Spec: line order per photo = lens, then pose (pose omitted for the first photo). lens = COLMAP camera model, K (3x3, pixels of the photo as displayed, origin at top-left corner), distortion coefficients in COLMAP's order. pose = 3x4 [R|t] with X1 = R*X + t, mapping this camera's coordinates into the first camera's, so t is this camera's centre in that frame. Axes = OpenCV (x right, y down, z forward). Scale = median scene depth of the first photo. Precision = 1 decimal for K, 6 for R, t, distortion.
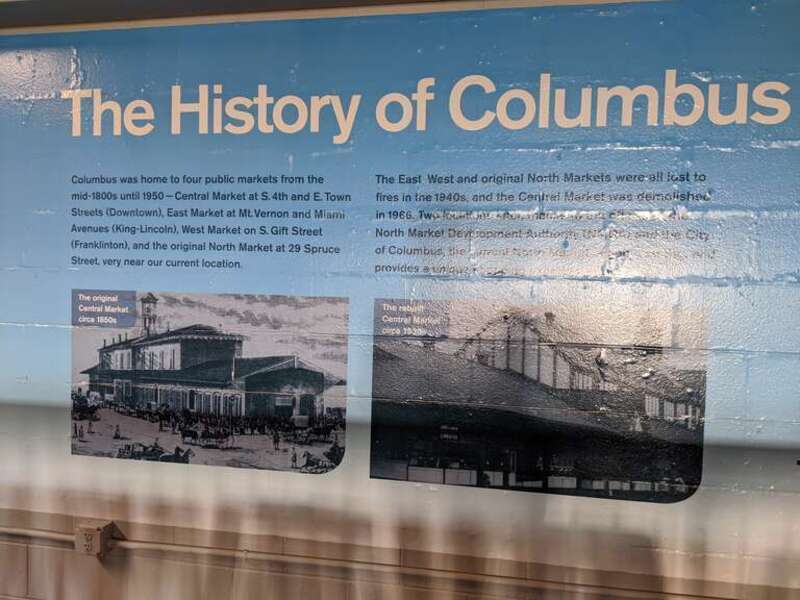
lens RADIAL K [[624.2, 0, 400.3], [0, 624.2, 294.0], [0, 0, 1]] dist [0.020452, -0.021458]
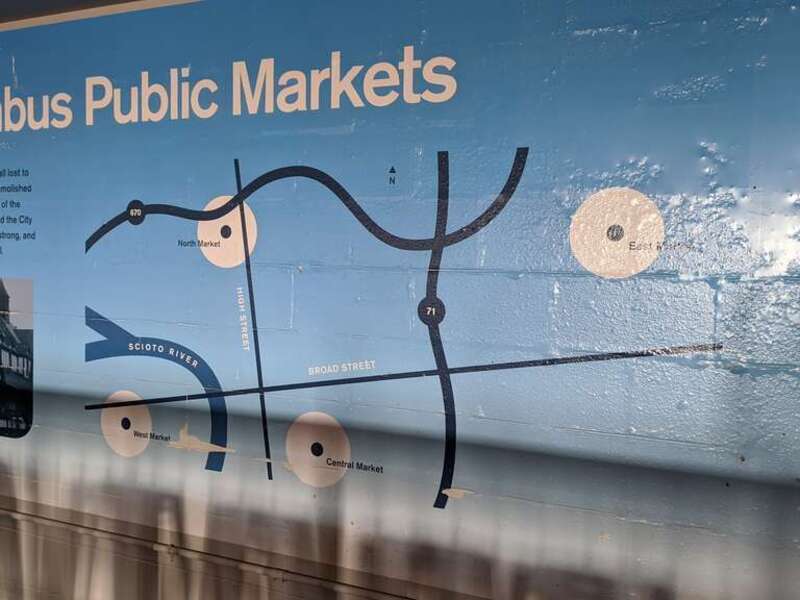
lens RADIAL K [[768.8, 0, 399.6], [0, 768.8, 304.0], [0, 0, 1]] dist [0.014954, 0.000000]
pose [[0.965394, 0.017337, -0.260219, 0.777005], [-0.014708, 0.999819, 0.012047, 0.020617], [0.260381, -0.007803, 0.965475, -0.133825]]
